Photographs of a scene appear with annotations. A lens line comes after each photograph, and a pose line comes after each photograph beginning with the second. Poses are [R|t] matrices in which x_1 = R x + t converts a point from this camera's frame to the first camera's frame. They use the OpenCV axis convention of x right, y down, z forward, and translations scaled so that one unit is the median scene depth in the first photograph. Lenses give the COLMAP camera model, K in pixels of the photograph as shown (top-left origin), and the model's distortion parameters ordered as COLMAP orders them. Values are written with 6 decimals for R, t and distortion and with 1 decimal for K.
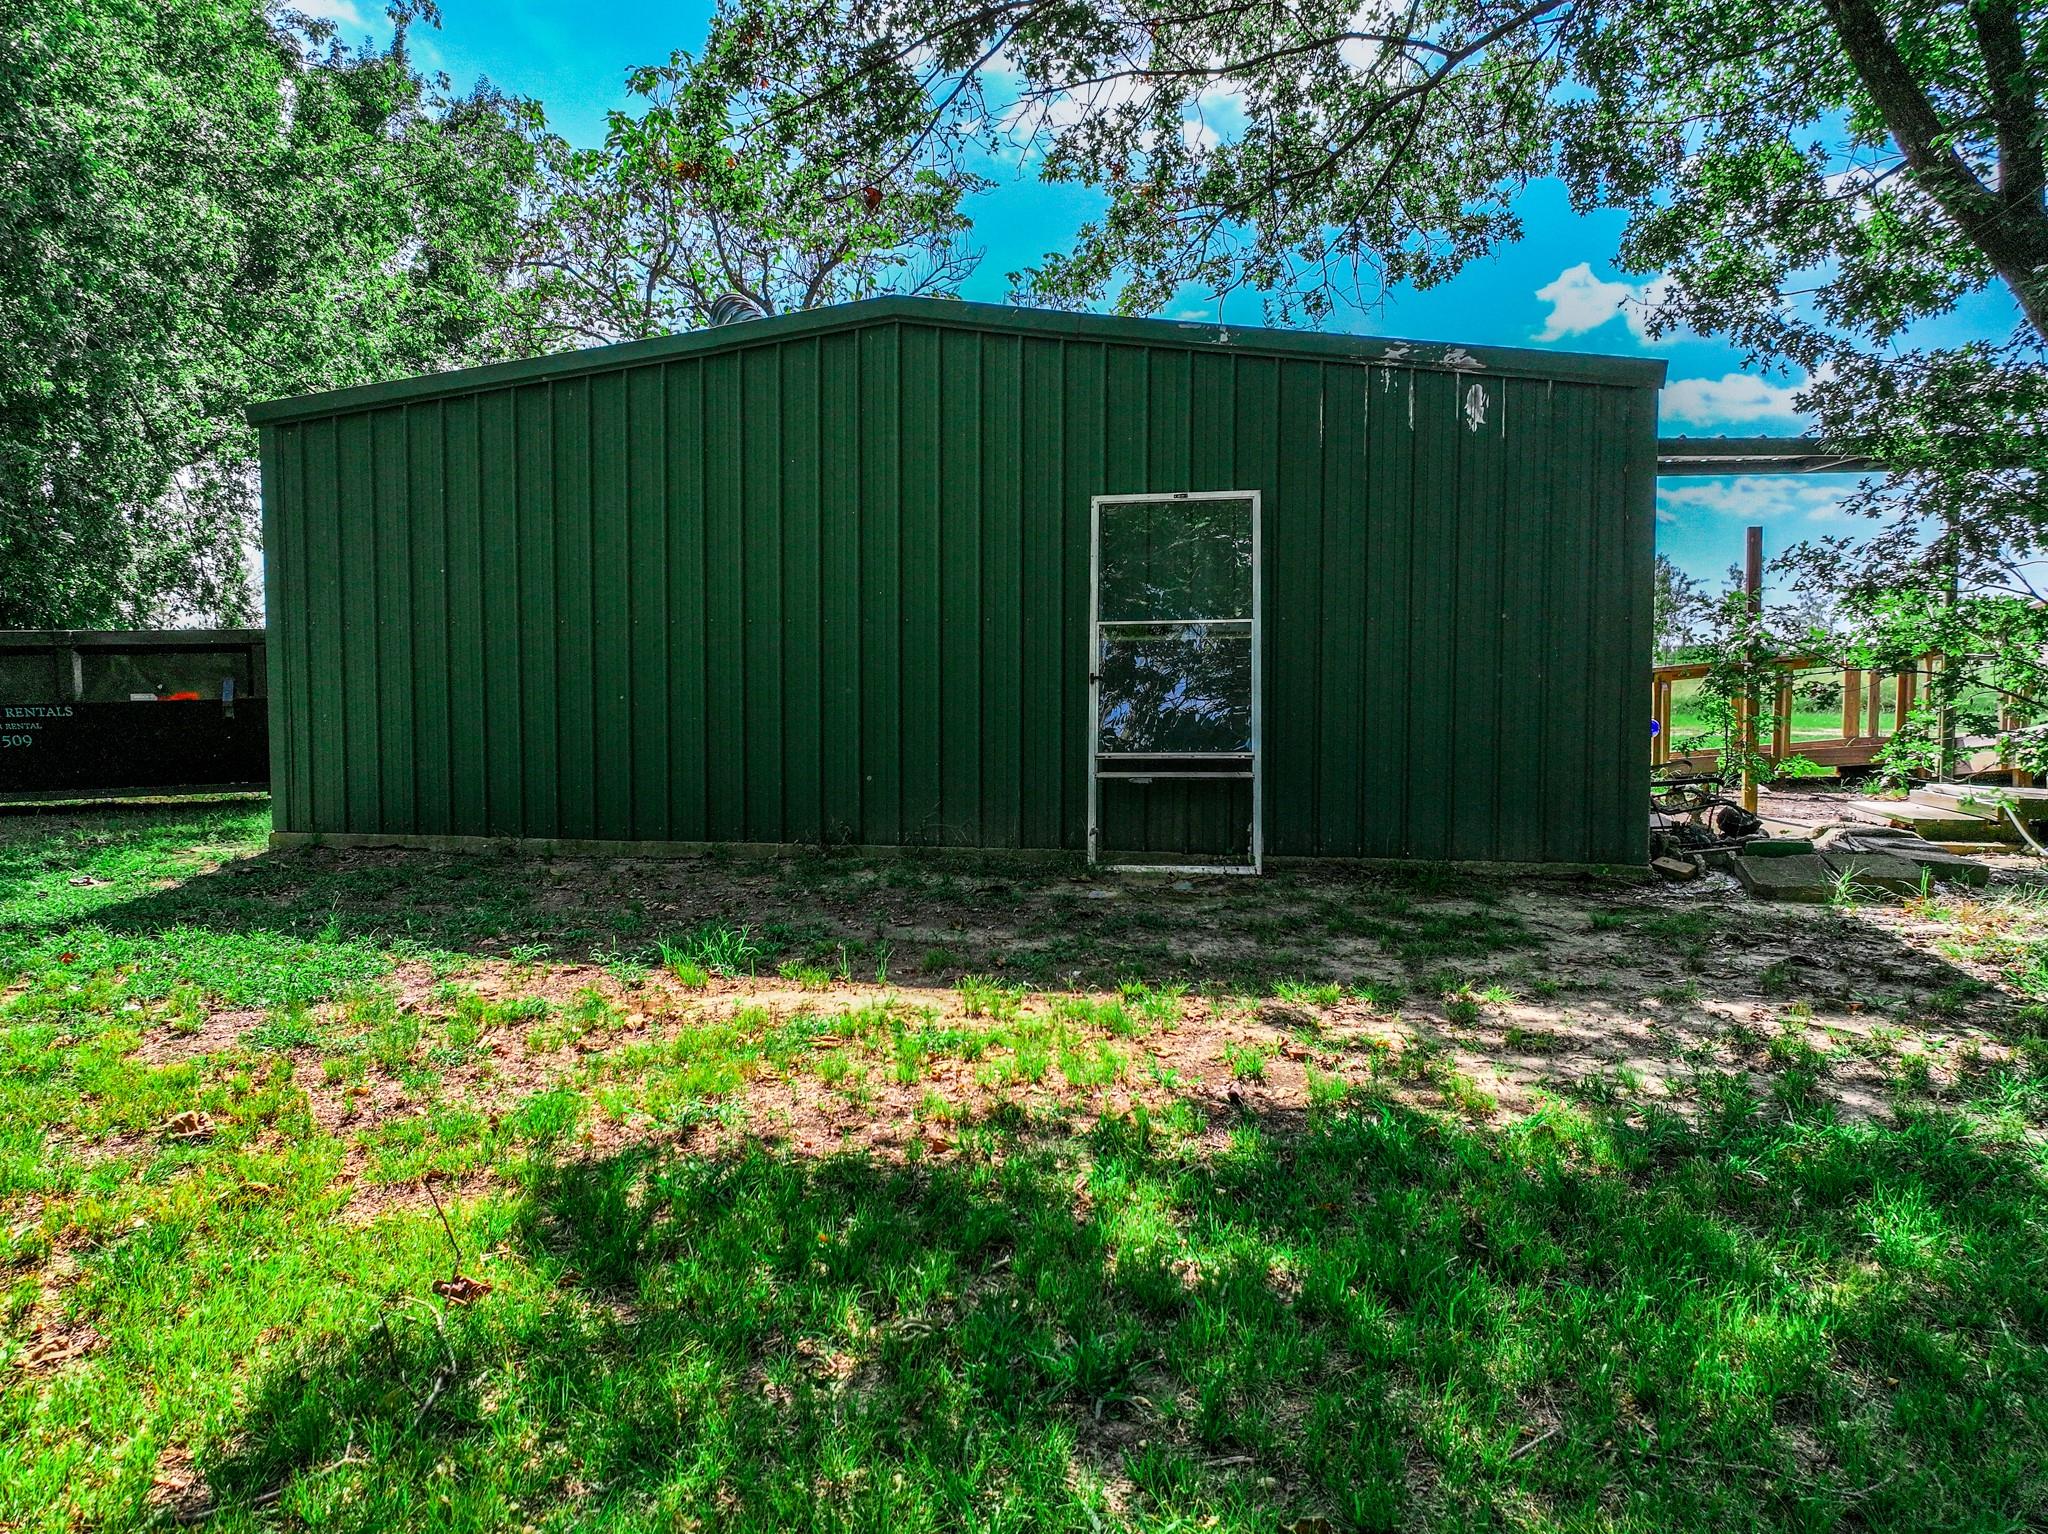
lens RADIAL K [[1471.2, 0, 1059.8], [0, 1471.2, 765.9], [0, 0, 1]] dist [-0.011320, 0.029703]
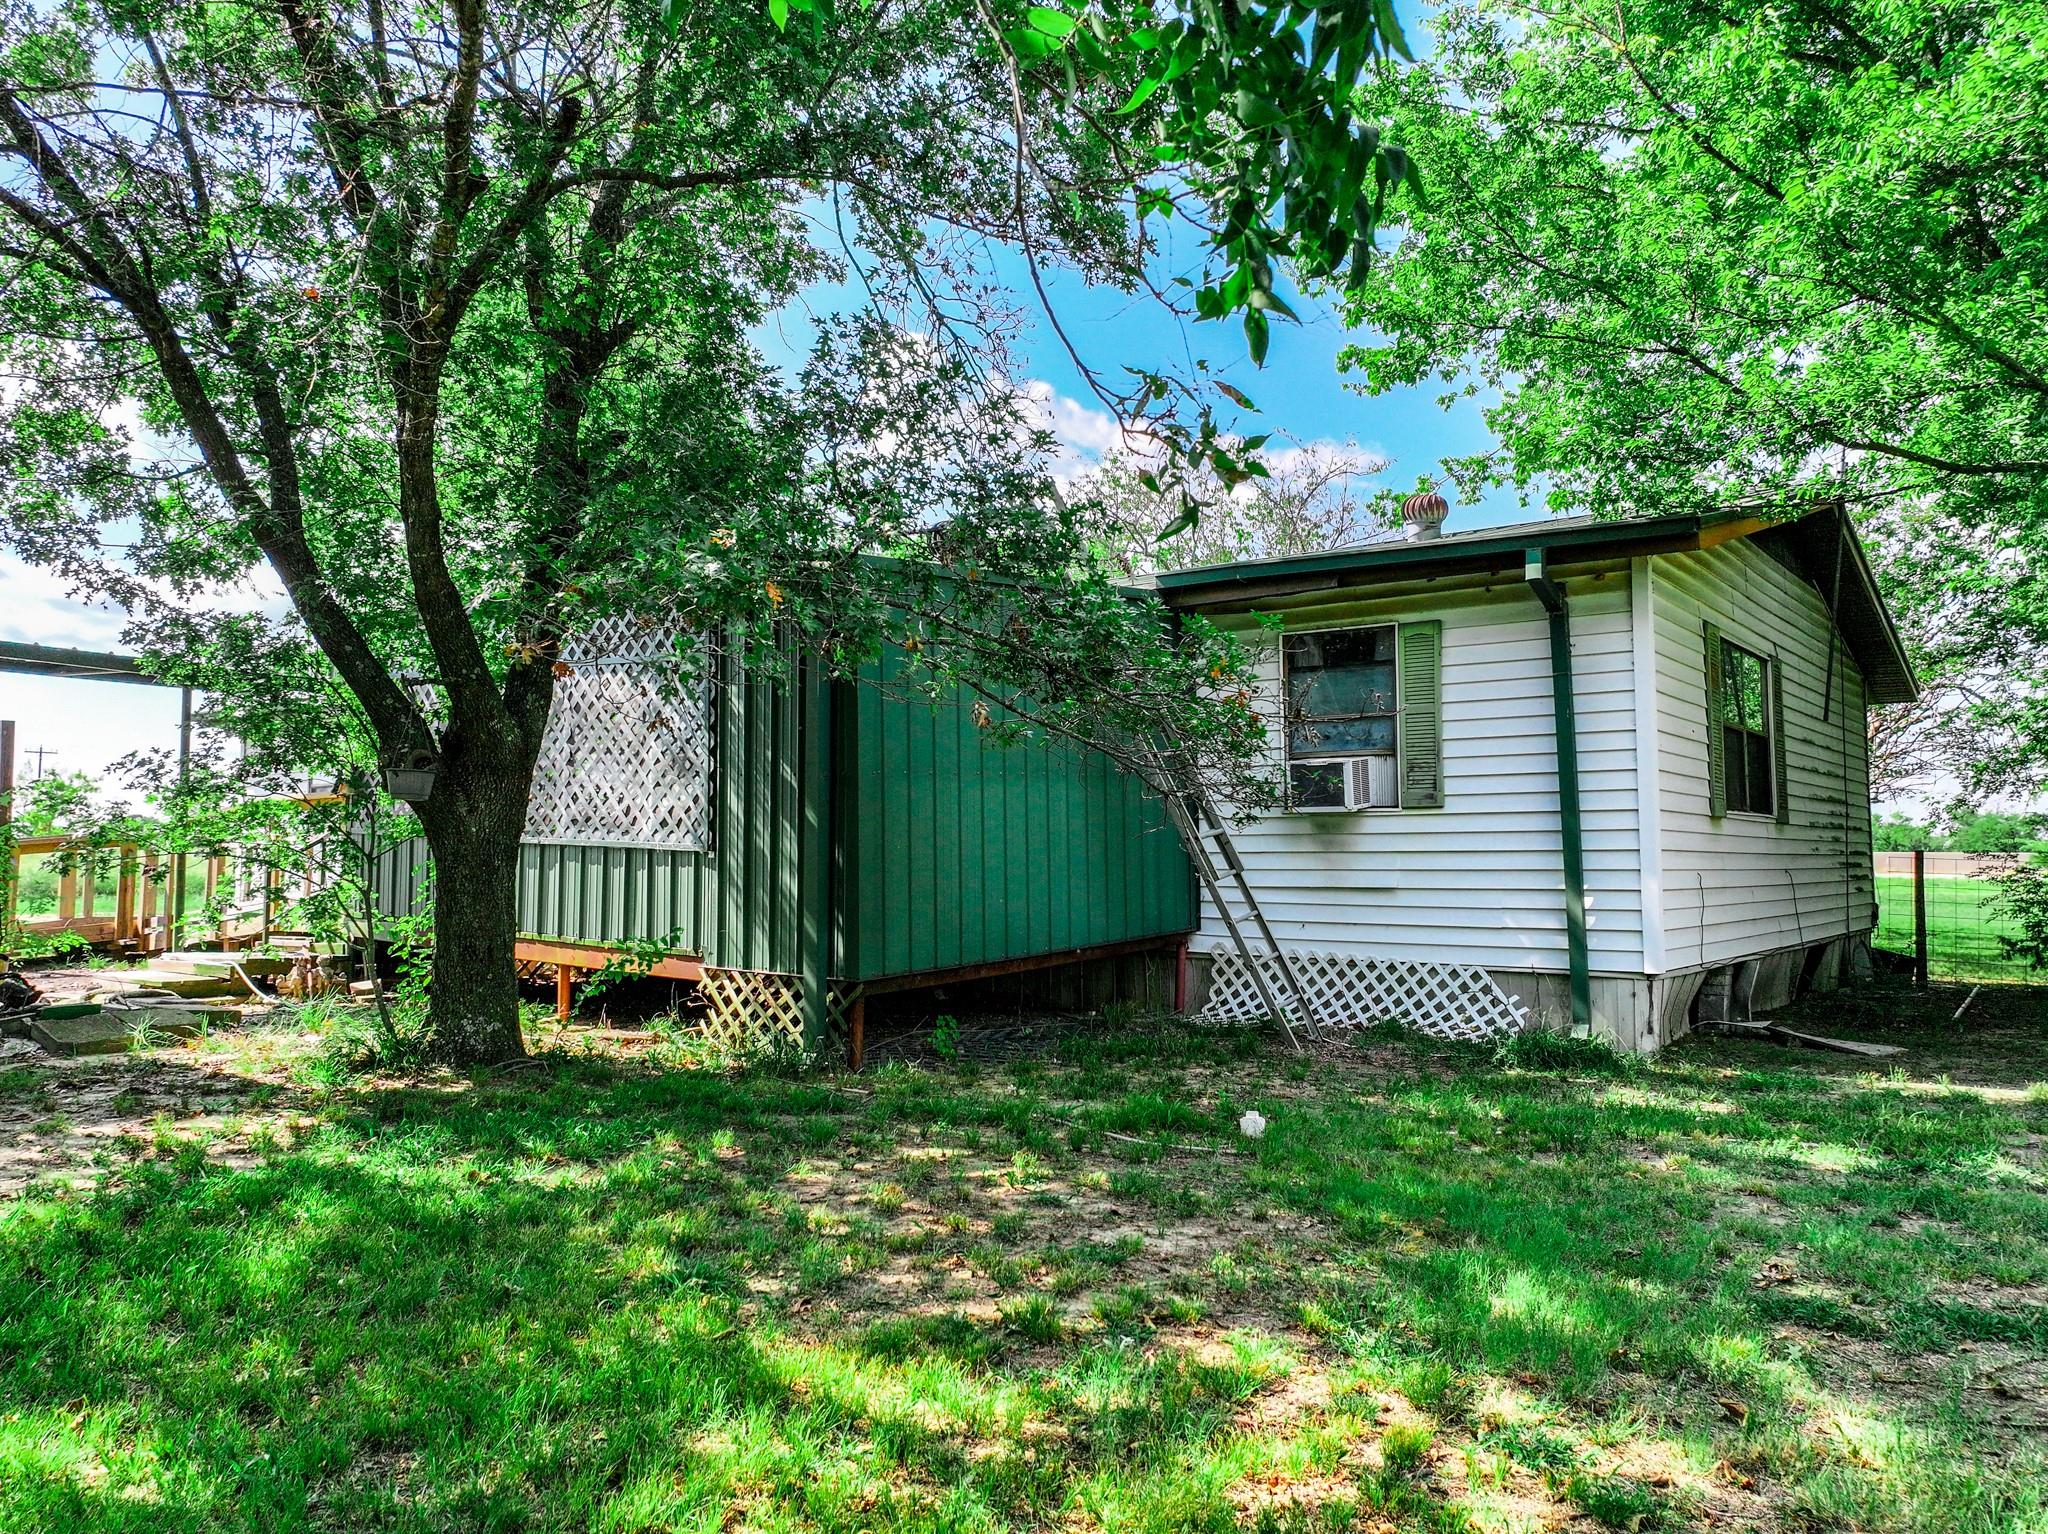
lens RADIAL K [[1471.2, 0, 1059.8], [0, 1471.2, 765.9], [0, 0, 1]] dist [-0.011320, 0.029703]
pose [[0.417712, 0.061303, 0.906509, -0.266105], [0.054208, 0.994262, -0.092216, 0.016159], [-0.906961, 0.087659, 0.411993, -0.199818]]
